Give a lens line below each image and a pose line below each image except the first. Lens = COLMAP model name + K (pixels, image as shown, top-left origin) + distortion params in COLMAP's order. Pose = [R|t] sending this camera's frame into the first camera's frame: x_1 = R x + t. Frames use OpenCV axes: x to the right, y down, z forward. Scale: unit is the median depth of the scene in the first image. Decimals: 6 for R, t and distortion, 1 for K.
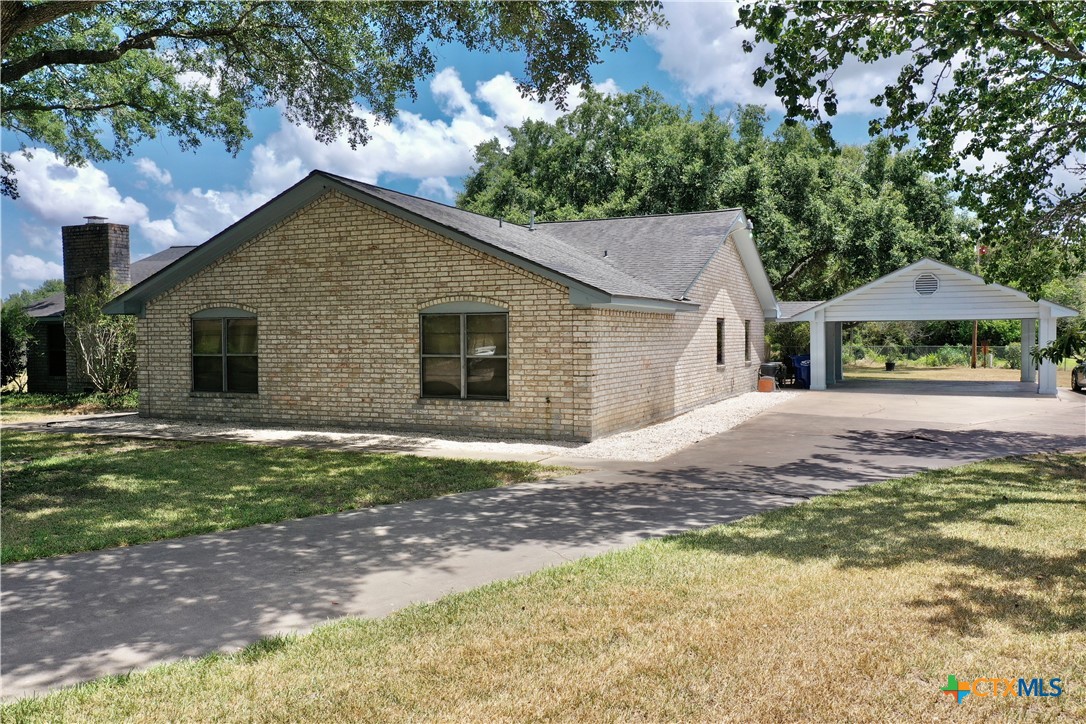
lens RADIAL K [[883.4, 0, 543.0], [0, 883.4, 361.4], [0, 0, 1]] dist [0.002995, 0.012045]
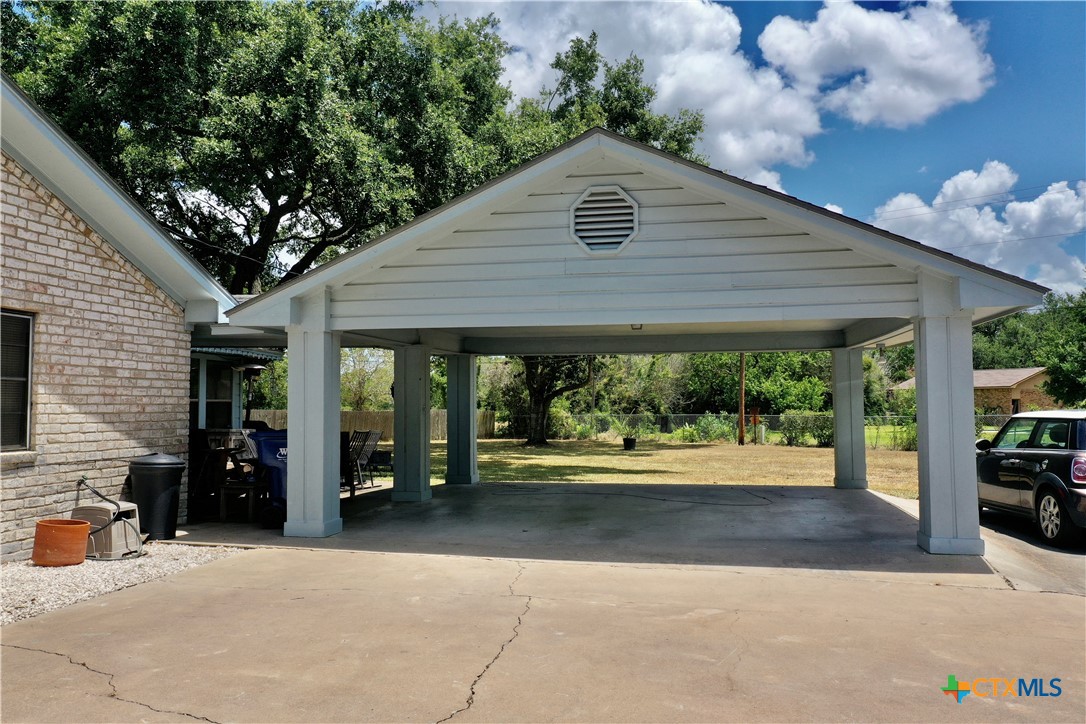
lens RADIAL K [[883.4, 0, 543.0], [0, 883.4, 361.5], [0, 0, 1]] dist [0.002995, 0.012045]
pose [[0.973108, 0.014486, 0.229895, 0.148846], [0.003949, 0.996825, -0.079527, -0.003251], [-0.230317, 0.078297, 0.969961, 0.304645]]
